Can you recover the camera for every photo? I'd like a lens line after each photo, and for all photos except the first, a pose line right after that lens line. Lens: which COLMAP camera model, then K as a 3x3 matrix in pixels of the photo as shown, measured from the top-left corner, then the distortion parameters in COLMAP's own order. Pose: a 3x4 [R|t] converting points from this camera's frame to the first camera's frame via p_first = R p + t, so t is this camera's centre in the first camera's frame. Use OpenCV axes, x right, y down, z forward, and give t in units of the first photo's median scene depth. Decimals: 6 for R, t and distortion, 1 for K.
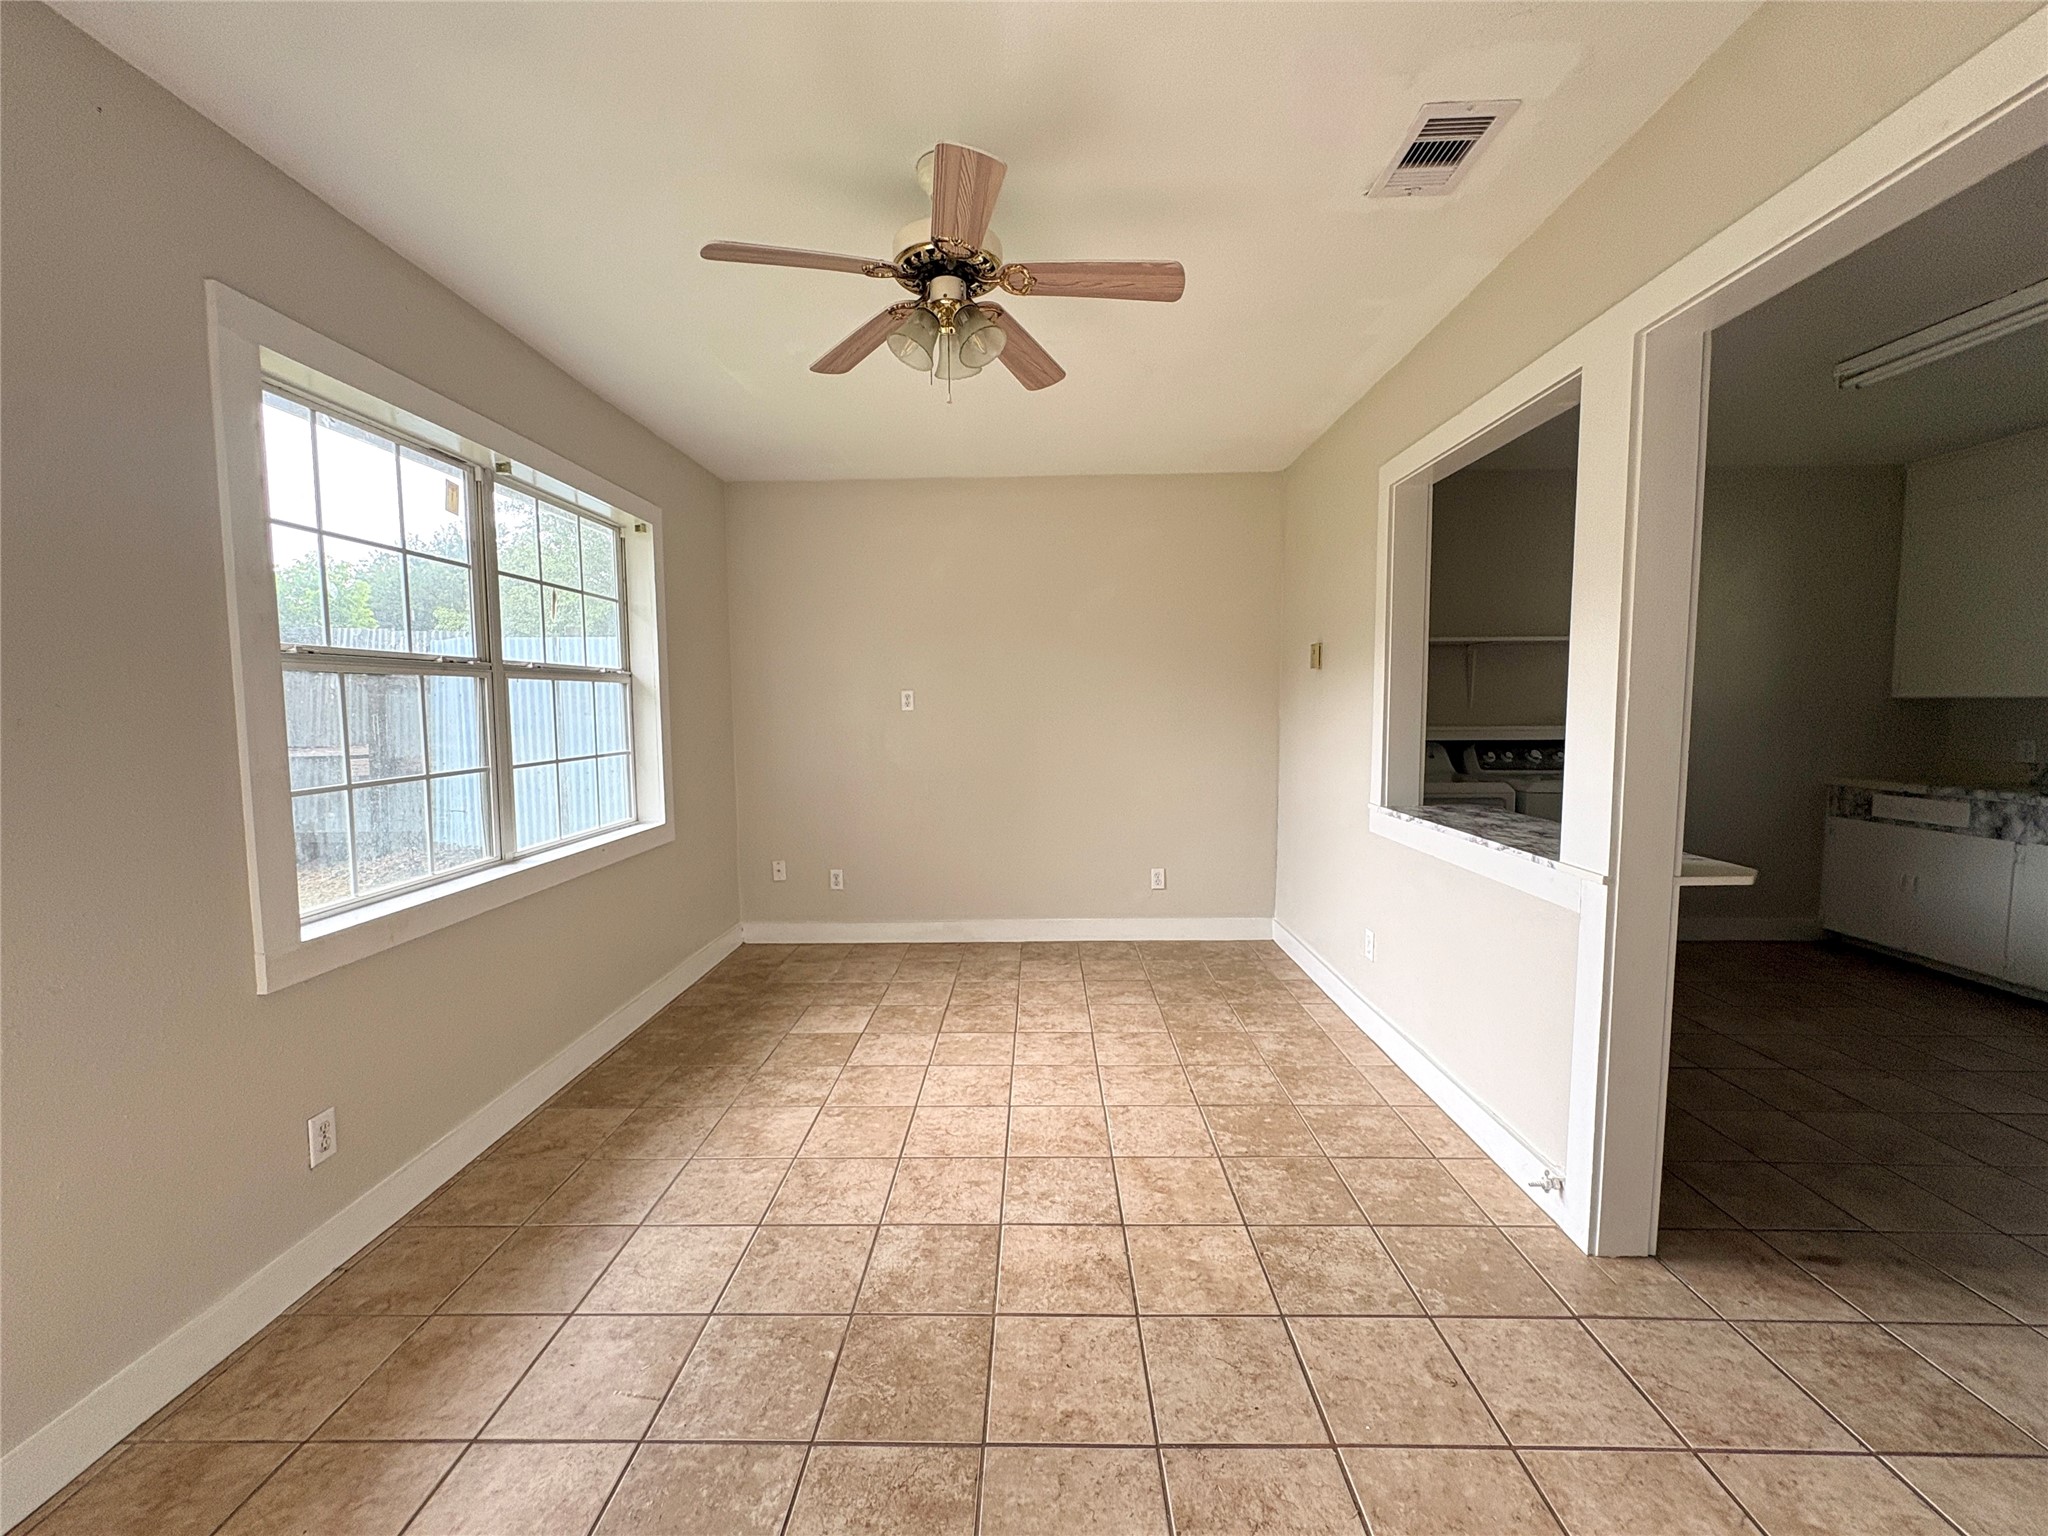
lens RADIAL K [[818.0, 0, 1017.5], [0, 818.0, 767.1], [0, 0, 1]] dist [0.000076, 0.000127]
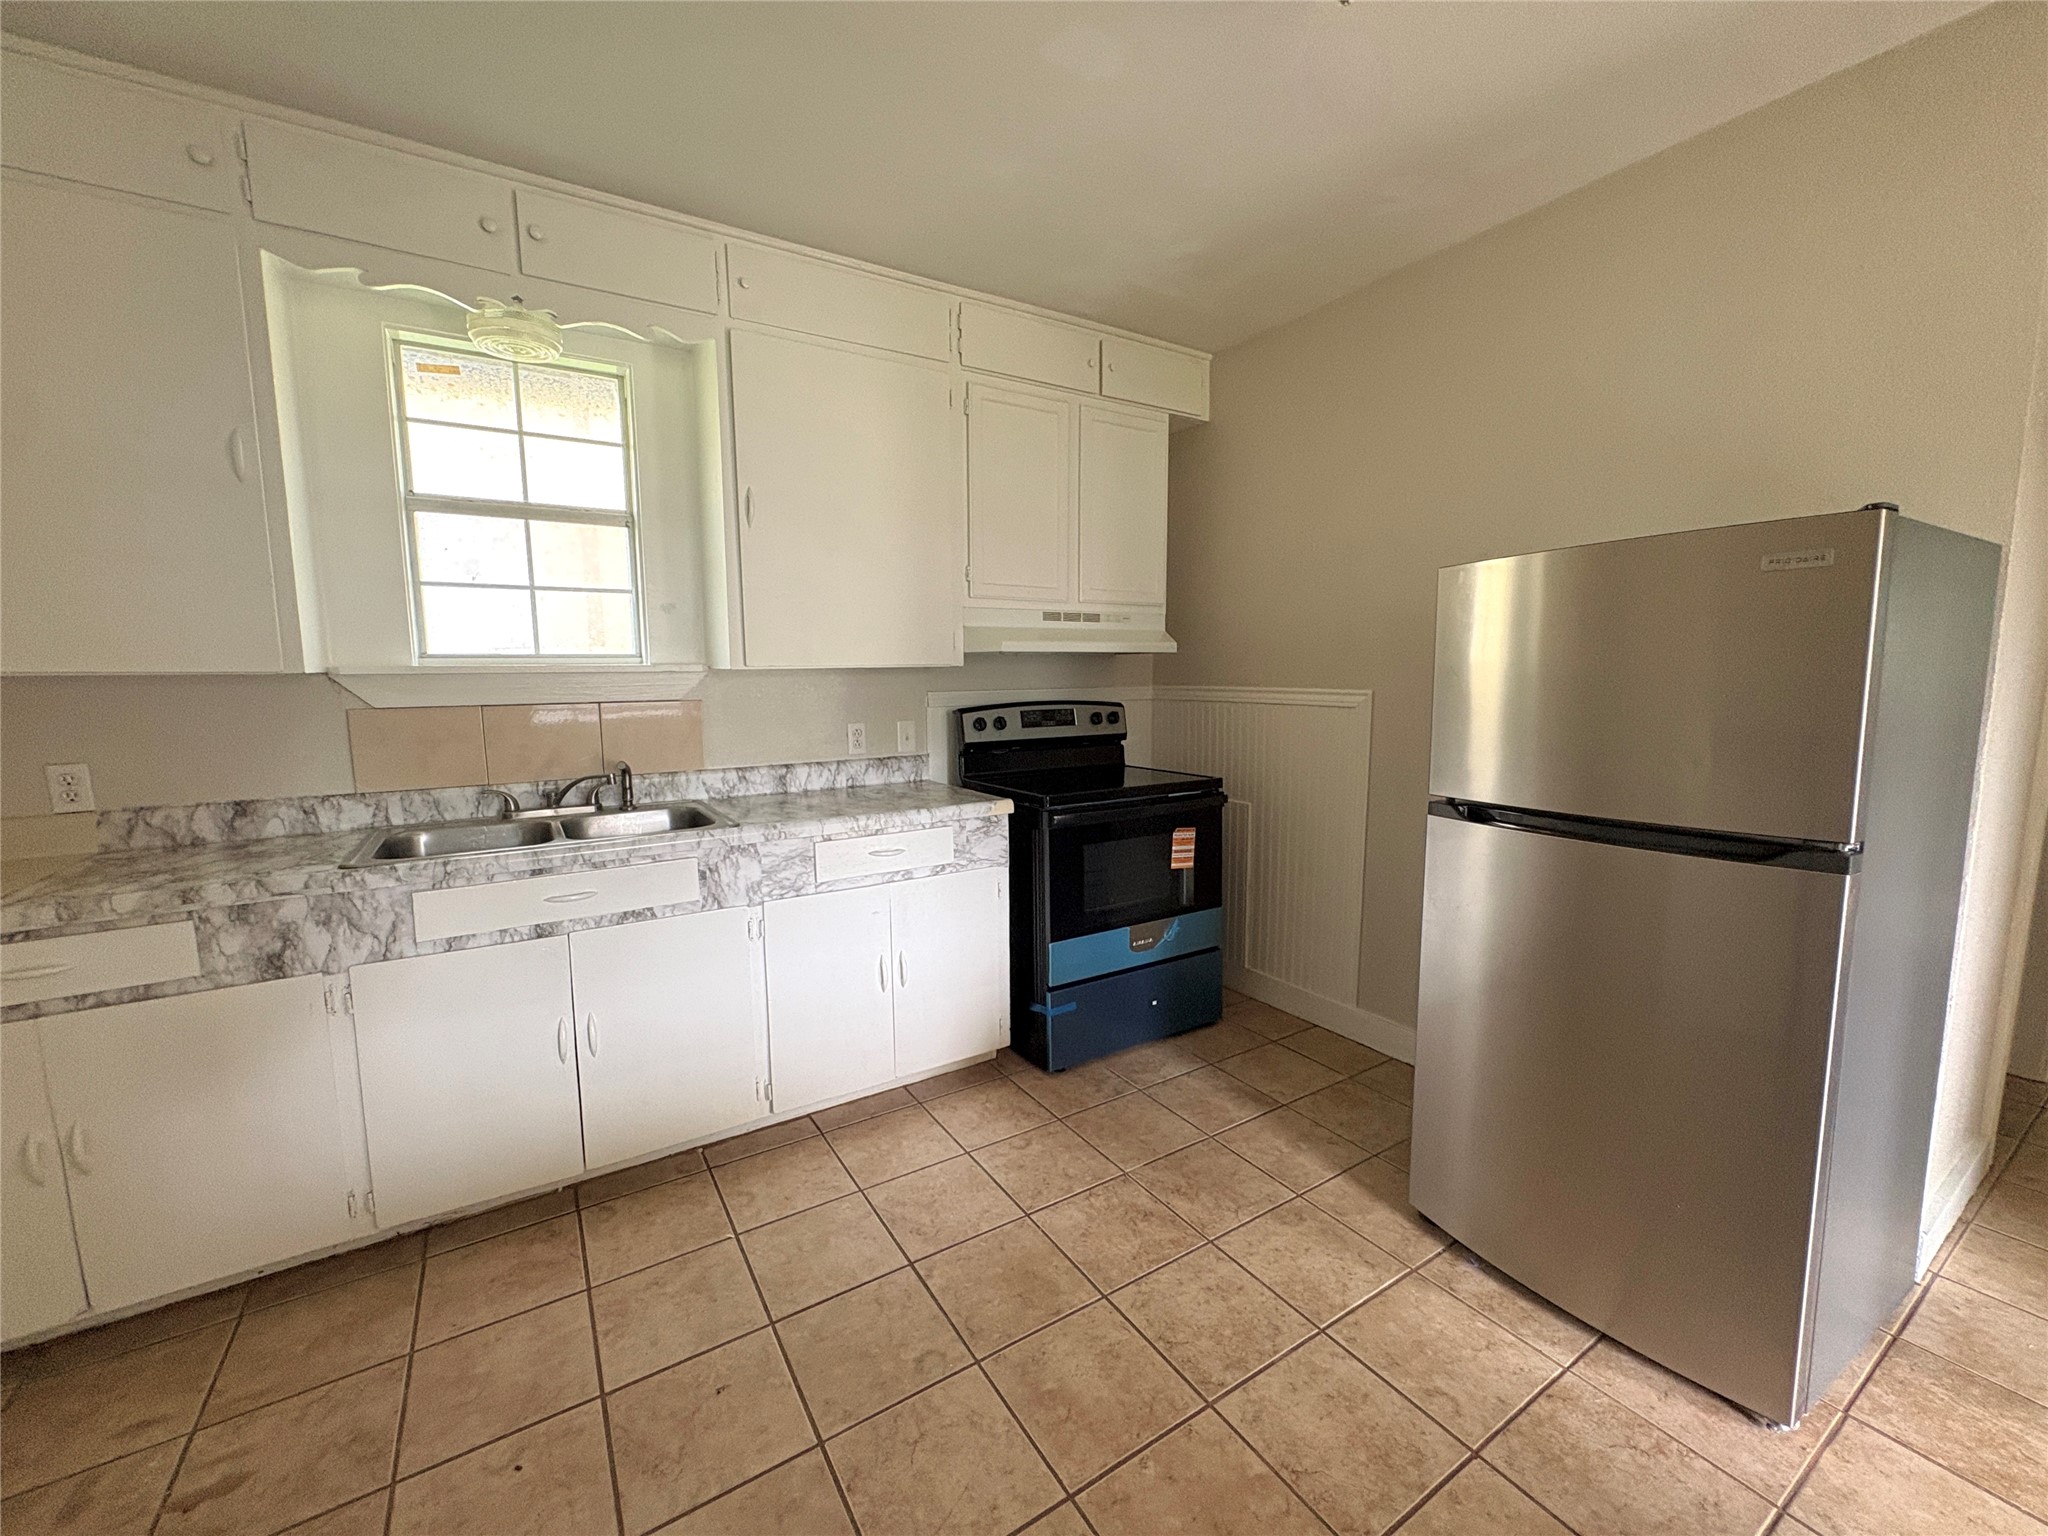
lens RADIAL K [[818.0, 0, 1022.8], [0, 818.0, 768.0], [0, 0, 1]] dist [0.000076, 0.000127]
pose [[-0.556744, -0.092847, 0.825479, 0.804047], [0.074721, 0.984108, 0.161084, -0.100409], [-0.827317, 0.151363, -0.540958, 1.207881]]
